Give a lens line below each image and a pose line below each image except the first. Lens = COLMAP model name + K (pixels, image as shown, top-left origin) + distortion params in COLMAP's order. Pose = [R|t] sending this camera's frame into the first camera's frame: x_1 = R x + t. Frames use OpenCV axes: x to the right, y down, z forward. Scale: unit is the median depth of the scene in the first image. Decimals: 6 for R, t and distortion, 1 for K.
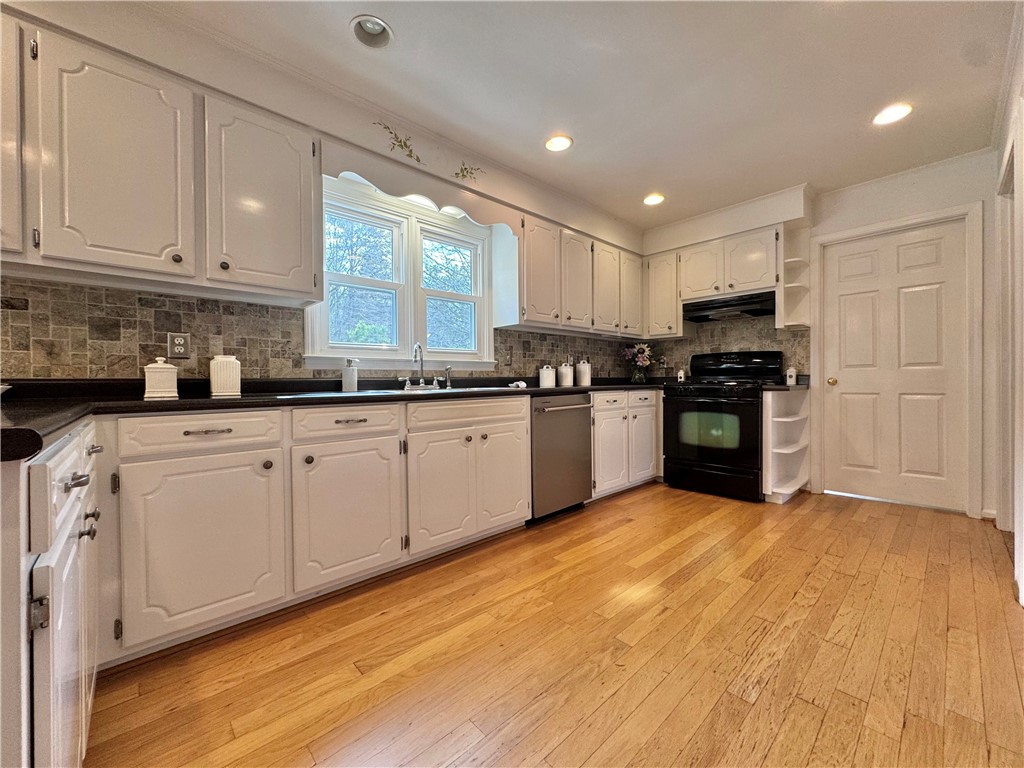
lens RADIAL K [[410.6, 0, 512.0], [0, 410.6, 384.0], [0, 0, 1]] dist [-0.001688, 0.000236]
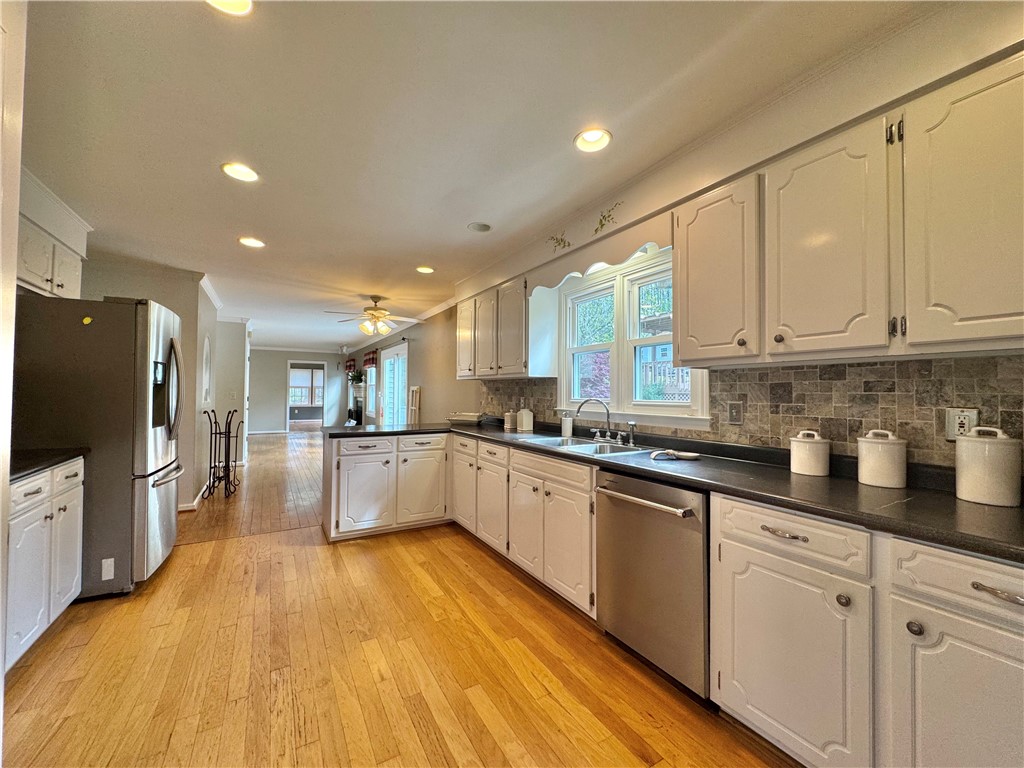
lens RADIAL K [[410.6, 0, 512.0], [0, 410.6, 384.0], [0, 0, 1]] dist [-0.001688, 0.000236]
pose [[-0.215664, -0.010879, -0.976407, 1.015725], [-0.012672, 0.999885, -0.008342, -0.146289], [0.976385, 0.010574, -0.215777, 1.177742]]
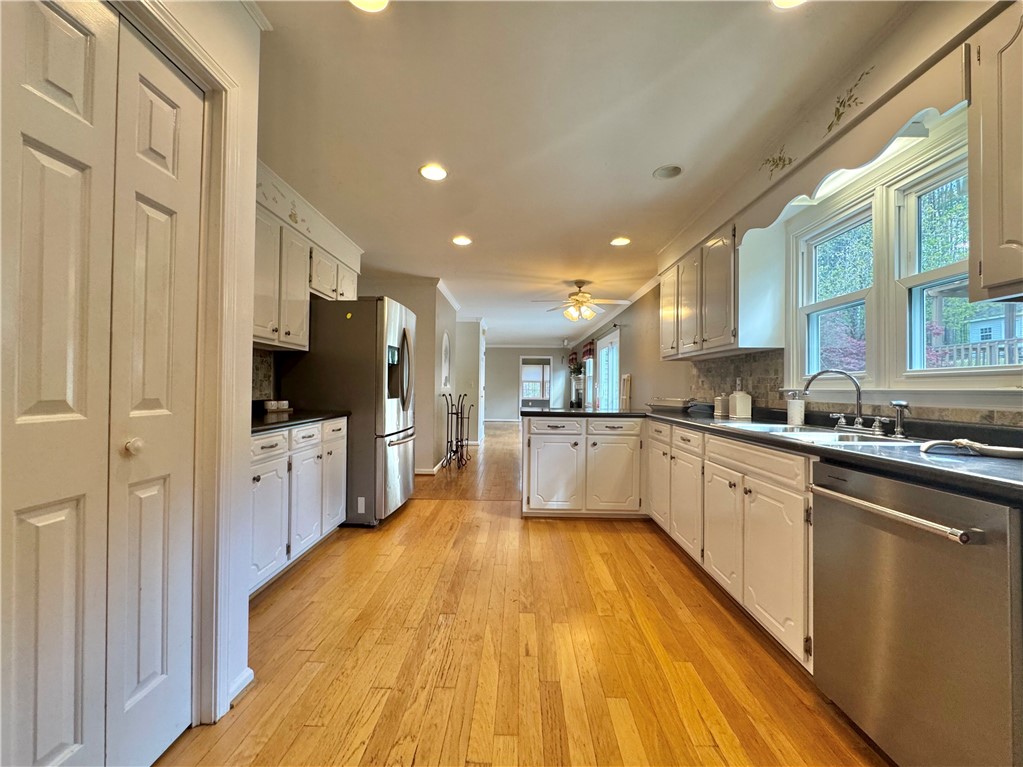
lens RADIAL K [[420.3, 0, 511.5], [0, 420.3, 383.5], [0, 0, 1]] dist [-0.002038, -0.000112]
pose [[-0.694641, -0.005700, -0.719334, 0.869867], [-0.010059, 0.999948, 0.001790, -0.080335], [0.719286, 0.008479, -0.694662, 1.282019]]
